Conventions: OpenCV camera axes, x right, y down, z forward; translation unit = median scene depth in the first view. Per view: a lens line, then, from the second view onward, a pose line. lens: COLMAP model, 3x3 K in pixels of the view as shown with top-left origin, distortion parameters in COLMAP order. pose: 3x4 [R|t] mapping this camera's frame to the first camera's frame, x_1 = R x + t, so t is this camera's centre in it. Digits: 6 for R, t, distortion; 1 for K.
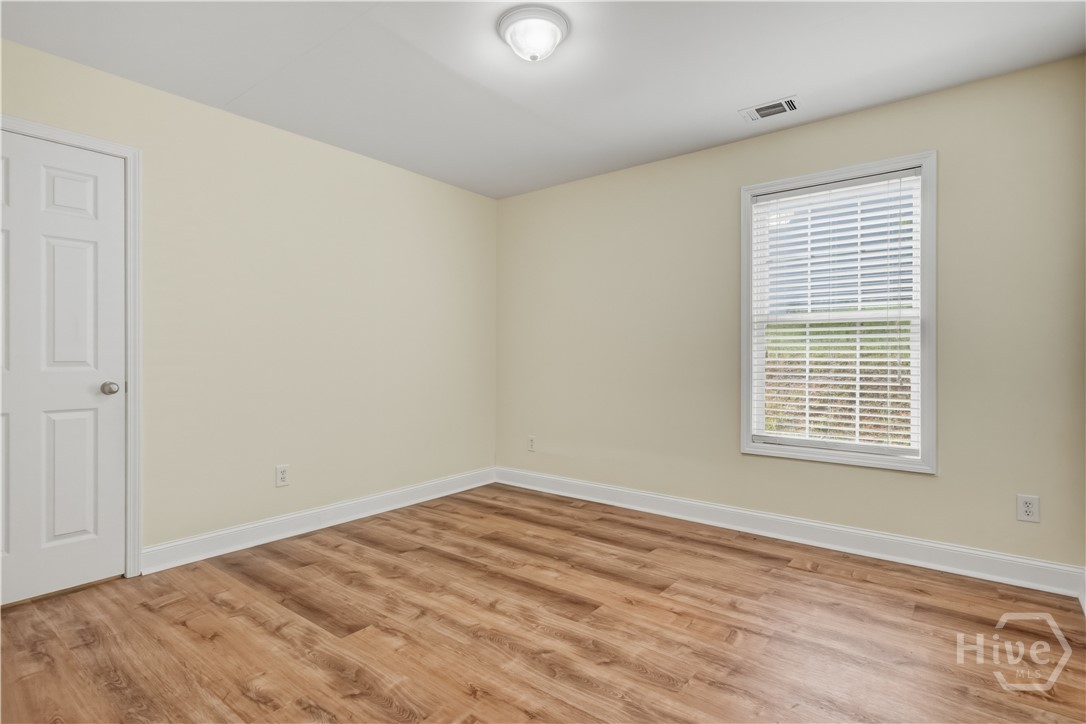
lens RADIAL K [[542.9, 0, 545.1], [0, 542.9, 356.4], [0, 0, 1]] dist [0.007696, -0.000973]
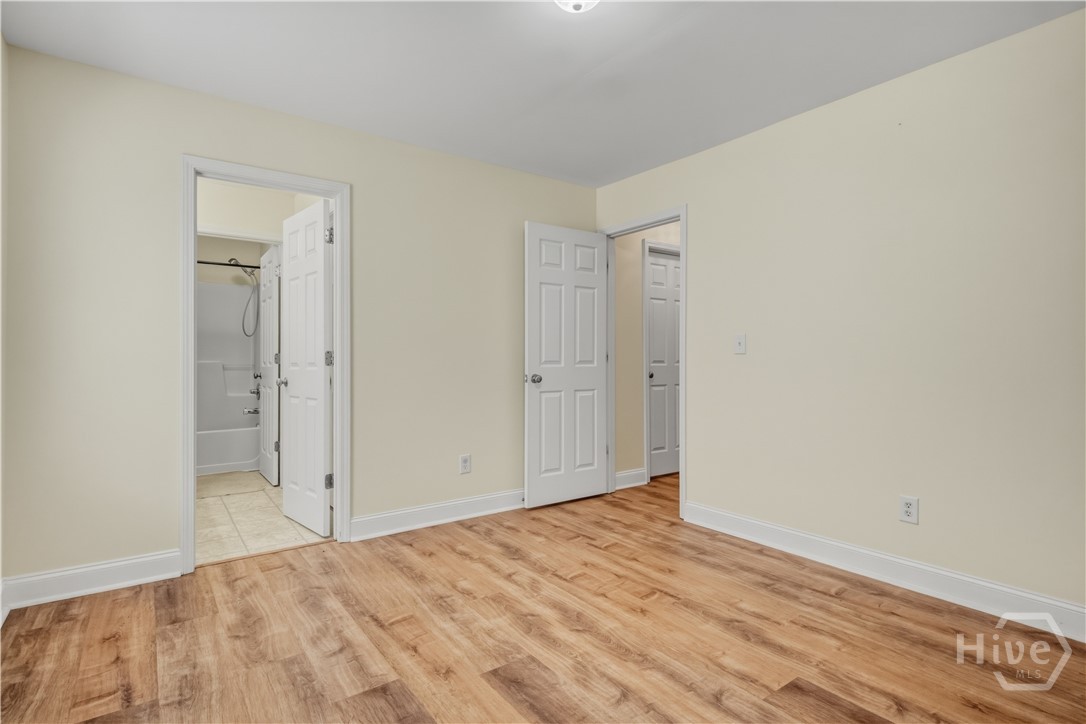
lens RADIAL K [[542.9, 0, 545.1], [0, 542.9, 356.4], [0, 0, 1]] dist [0.007696, -0.000973]
pose [[-0.962832, 0.000323, 0.270100, -0.210400], [-0.000745, 0.999992, -0.003852, 0.000494], [-0.270099, -0.003910, -0.962825, 1.894957]]
